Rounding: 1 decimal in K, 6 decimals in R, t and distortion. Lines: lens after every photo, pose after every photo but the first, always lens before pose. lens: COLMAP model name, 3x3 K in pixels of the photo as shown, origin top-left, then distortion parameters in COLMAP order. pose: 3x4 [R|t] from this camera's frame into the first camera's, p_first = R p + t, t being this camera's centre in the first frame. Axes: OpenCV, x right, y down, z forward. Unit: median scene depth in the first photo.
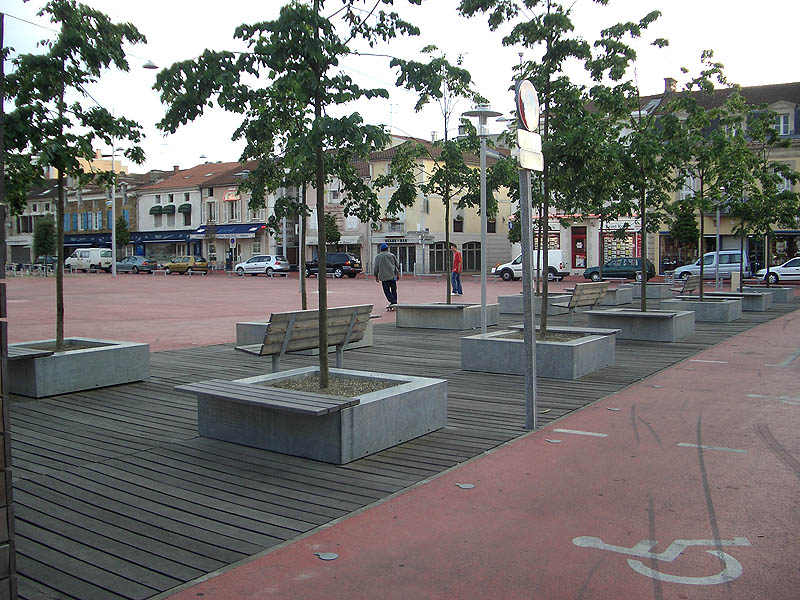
lens RADIAL K [[787.9, 0, 400.0], [0, 787.9, 300.0], [0, 0, 1]] dist [-0.235547, 0.284466]
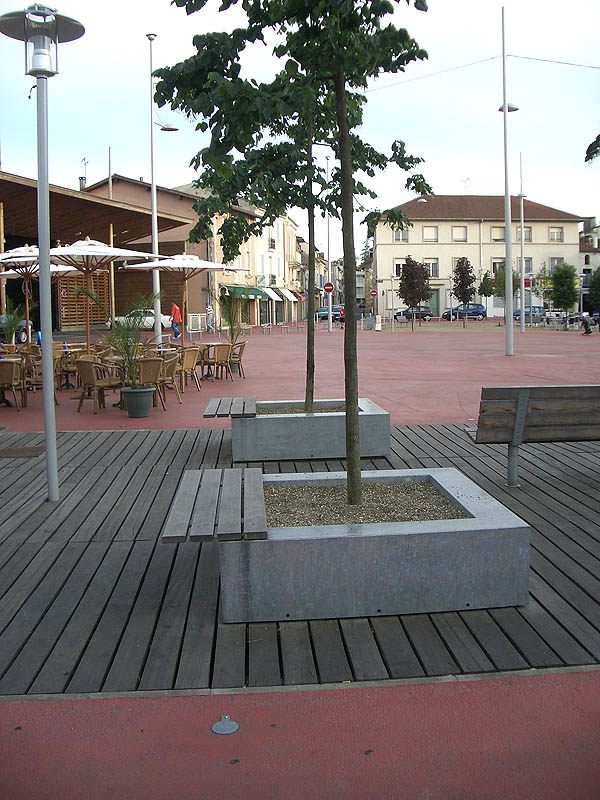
lens RADIAL K [[816.2, 0, 300.0], [0, 816.2, 400.0], [0, 0, 1]] dist [-0.005852, -0.006979]
pose [[0.646592, 0.077360, -0.758903, 0.330660], [-0.029021, 0.996619, 0.076867, -0.026934], [0.762284, -0.027677, 0.646651, 0.396178]]
